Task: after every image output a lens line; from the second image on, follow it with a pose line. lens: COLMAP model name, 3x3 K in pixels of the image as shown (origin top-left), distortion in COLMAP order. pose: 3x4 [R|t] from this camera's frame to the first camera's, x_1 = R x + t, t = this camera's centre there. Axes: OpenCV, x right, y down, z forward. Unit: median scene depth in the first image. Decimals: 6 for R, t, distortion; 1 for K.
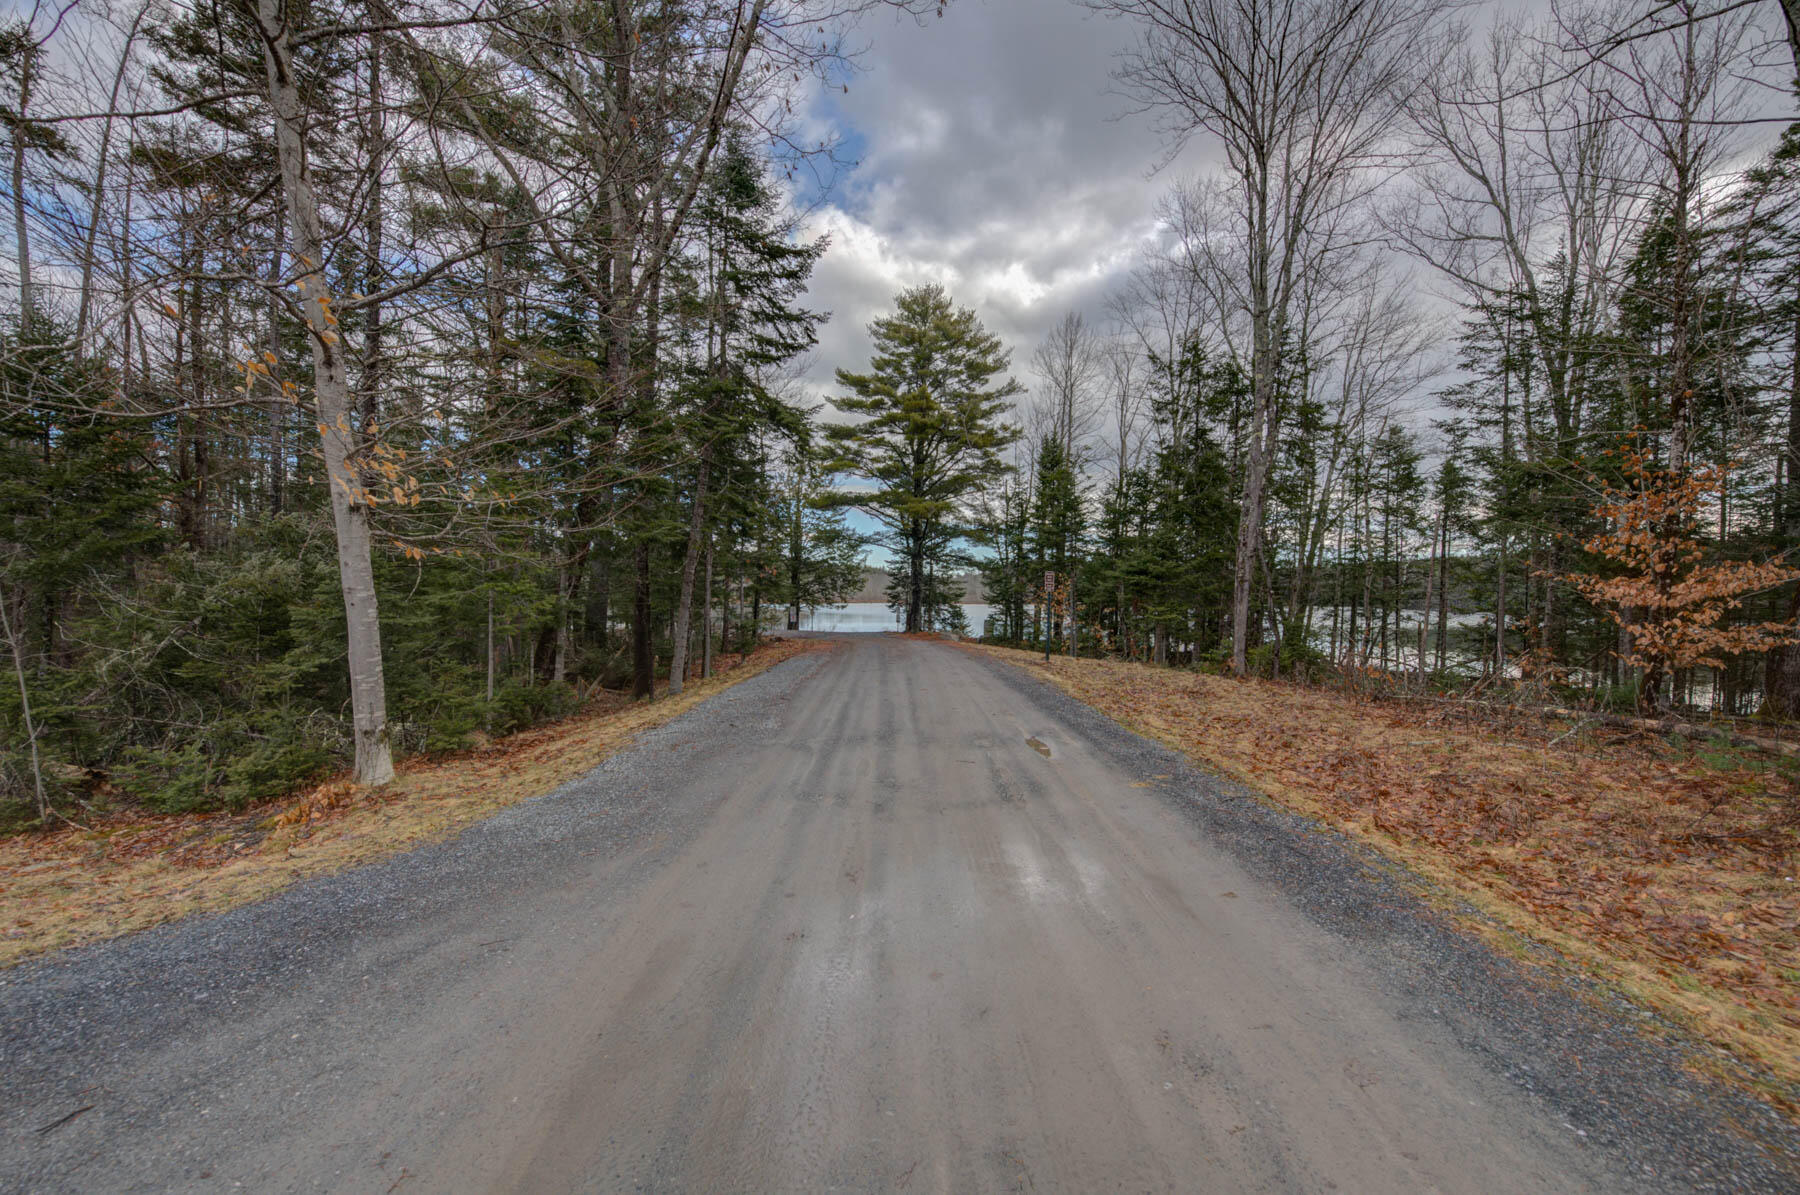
lens RADIAL K [[724.0, 0, 900.9], [0, 724.0, 602.3], [0, 0, 1]] dist [0.001675, 0.000037]
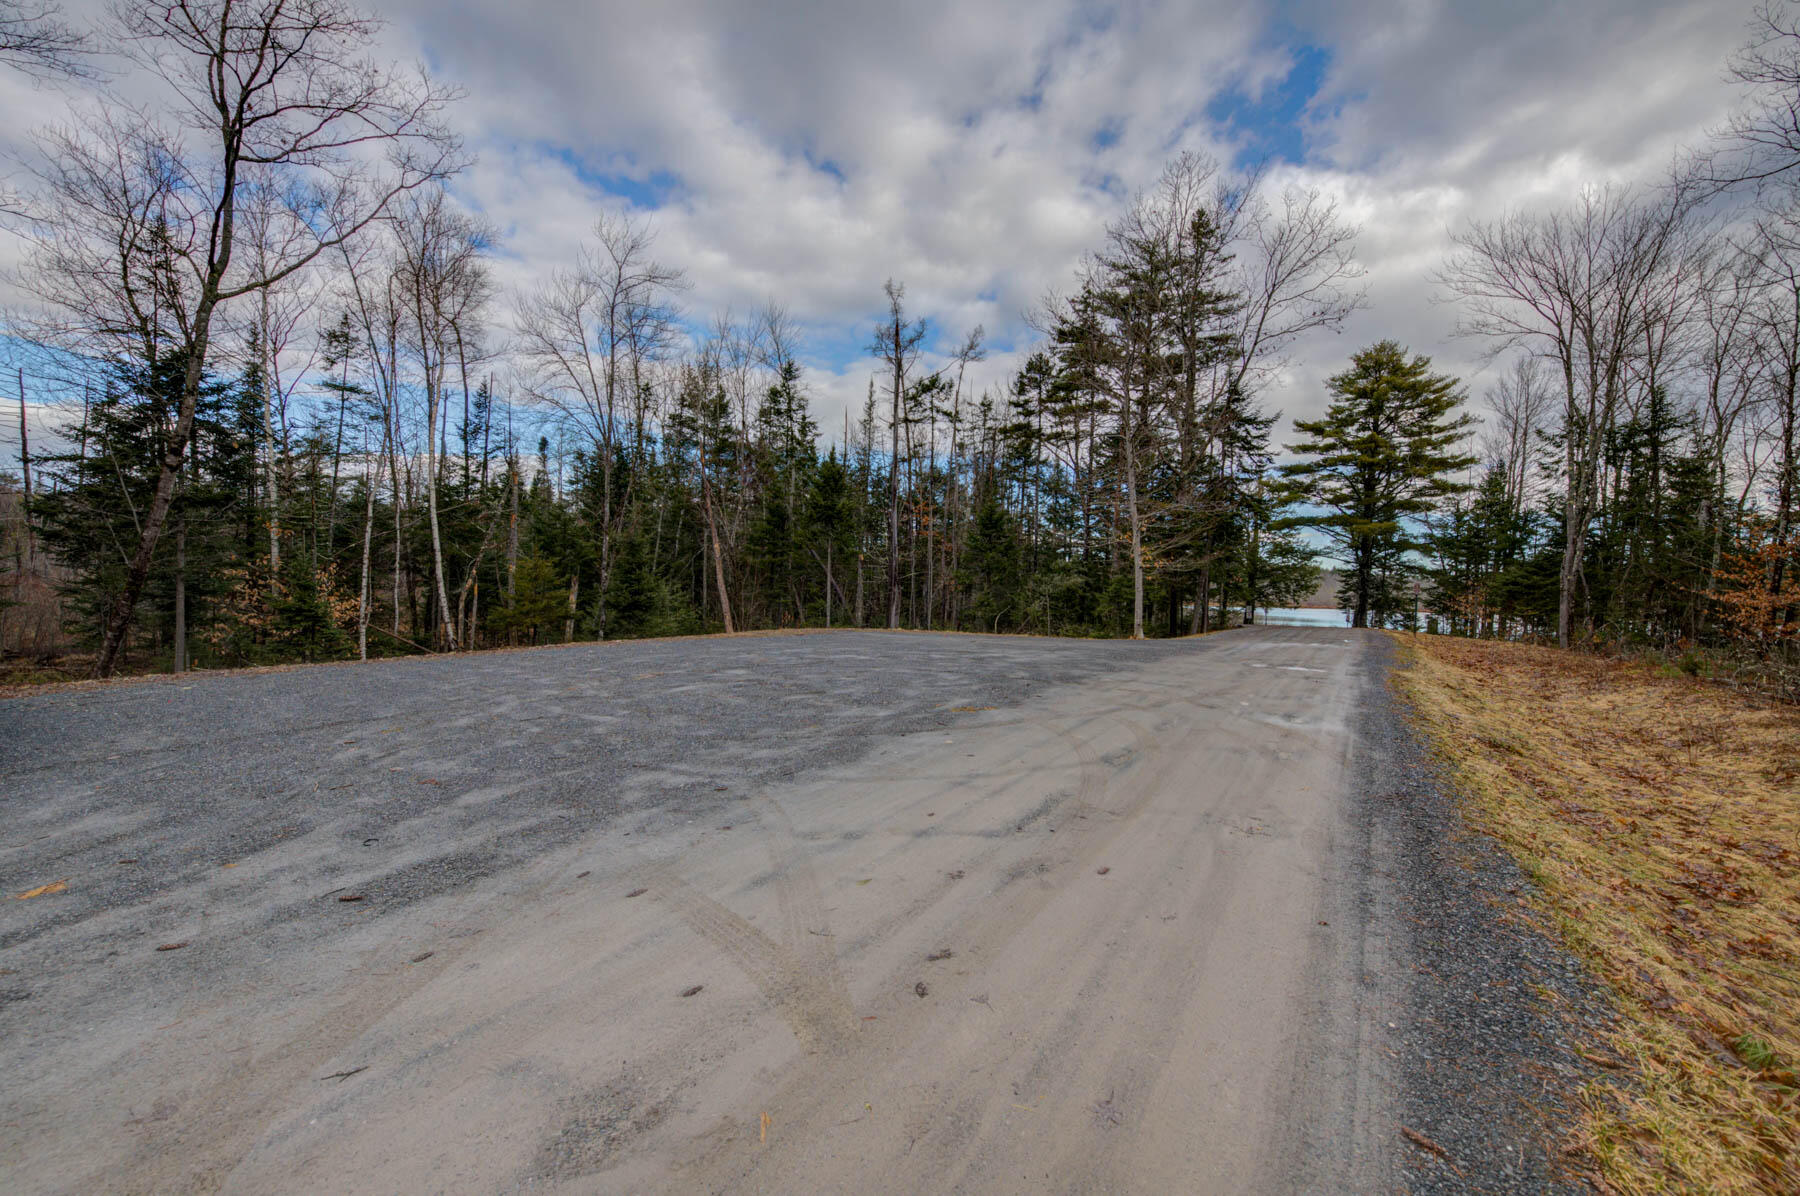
lens RADIAL K [[724.0, 0, 900.0], [0, 724.0, 605.6], [0, 0, 1]] dist [0.001675, 0.000037]
pose [[0.829023, 0.030483, -0.558384, 0.055922], [-0.028148, 0.999522, 0.012773, 0.007911], [0.558506, 0.005128, 0.829484, -0.429872]]
